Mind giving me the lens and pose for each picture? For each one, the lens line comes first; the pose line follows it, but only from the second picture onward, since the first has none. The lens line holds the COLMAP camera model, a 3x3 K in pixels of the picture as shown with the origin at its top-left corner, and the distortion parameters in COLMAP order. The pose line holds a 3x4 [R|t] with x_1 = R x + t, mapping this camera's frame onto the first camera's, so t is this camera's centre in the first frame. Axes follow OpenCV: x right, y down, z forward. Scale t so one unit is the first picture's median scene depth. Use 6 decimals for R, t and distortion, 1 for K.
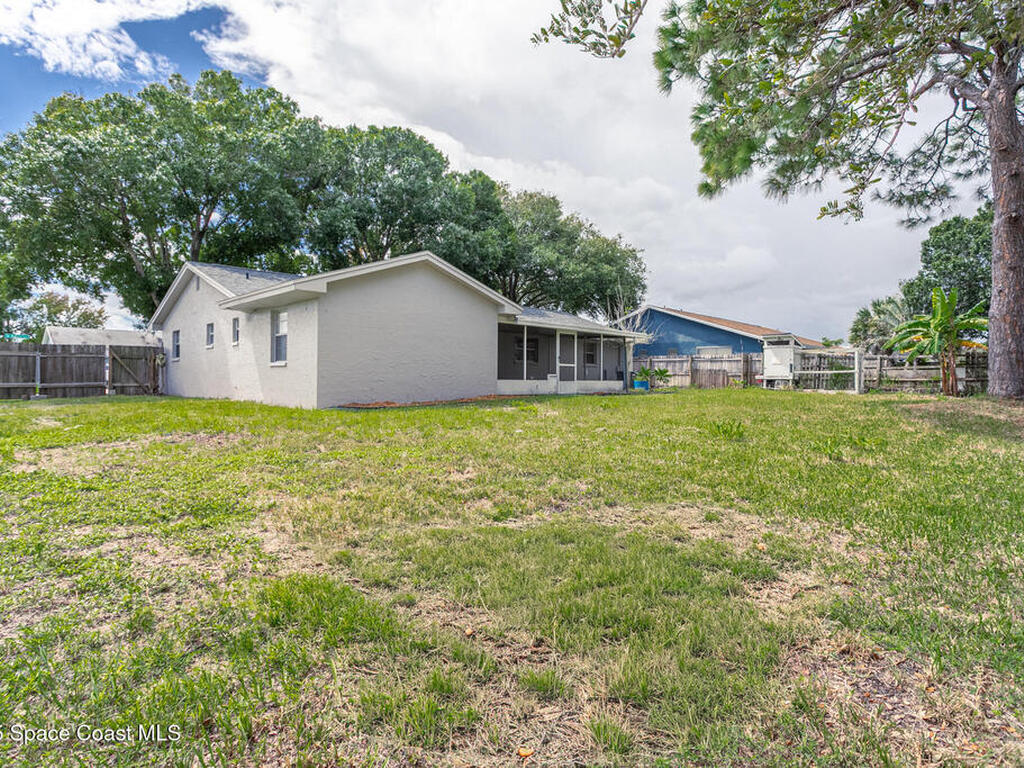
lens RADIAL K [[548.6, 0, 512.0], [0, 548.6, 384.0], [0, 0, 1]] dist [-0.001361, -0.000466]
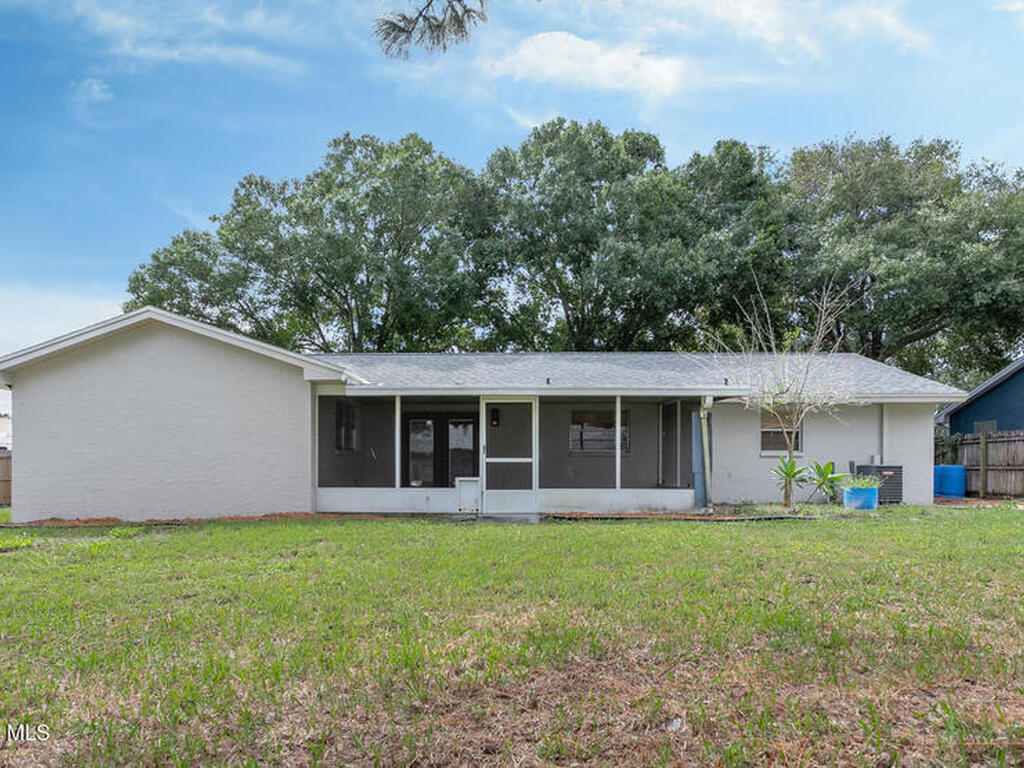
lens RADIAL K [[573.6, 0, 512.0], [0, 573.6, 384.0], [0, 0, 1]] dist [-0.004222, -0.000715]
pose [[0.711624, -0.102533, -0.695039, 0.443357], [-0.004763, 0.988566, -0.150712, -0.020572], [0.702545, 0.110560, 0.702999, 0.528987]]
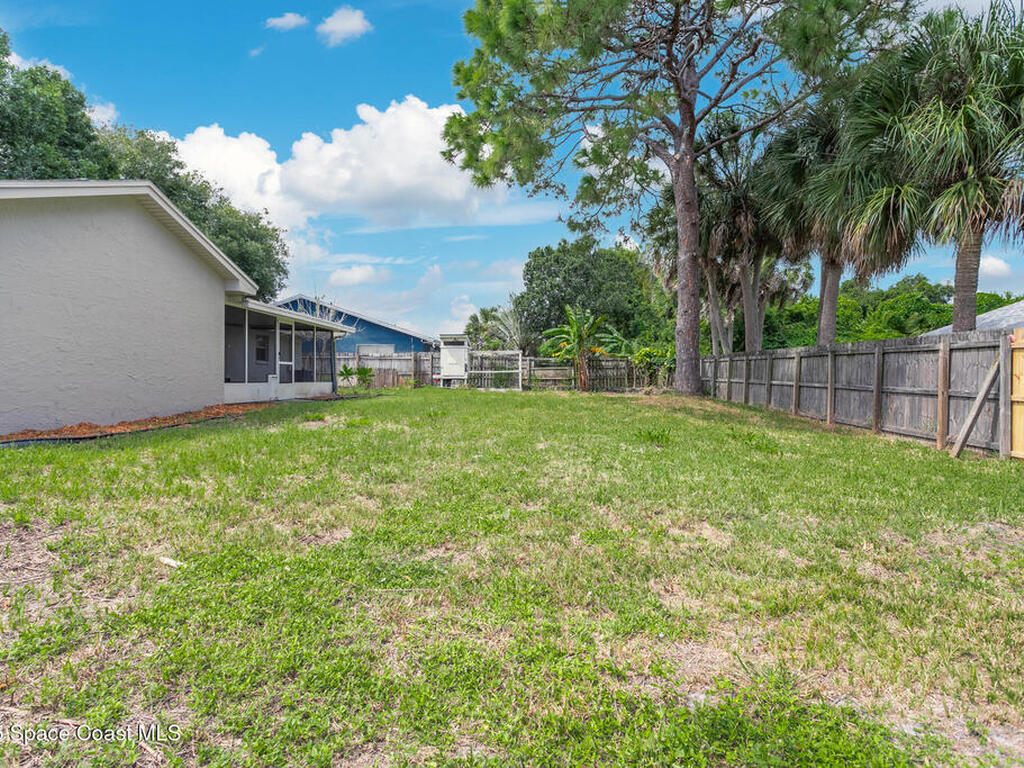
lens RADIAL K [[573.6, 0, 512.0], [0, 573.6, 384.0], [0, 0, 1]] dist [-0.004222, -0.000715]
pose [[0.745741, -0.011569, 0.666135, -0.183054], [0.008589, 0.999933, 0.007751, -0.007128], [-0.666180, -0.000059, 0.745791, 0.150462]]
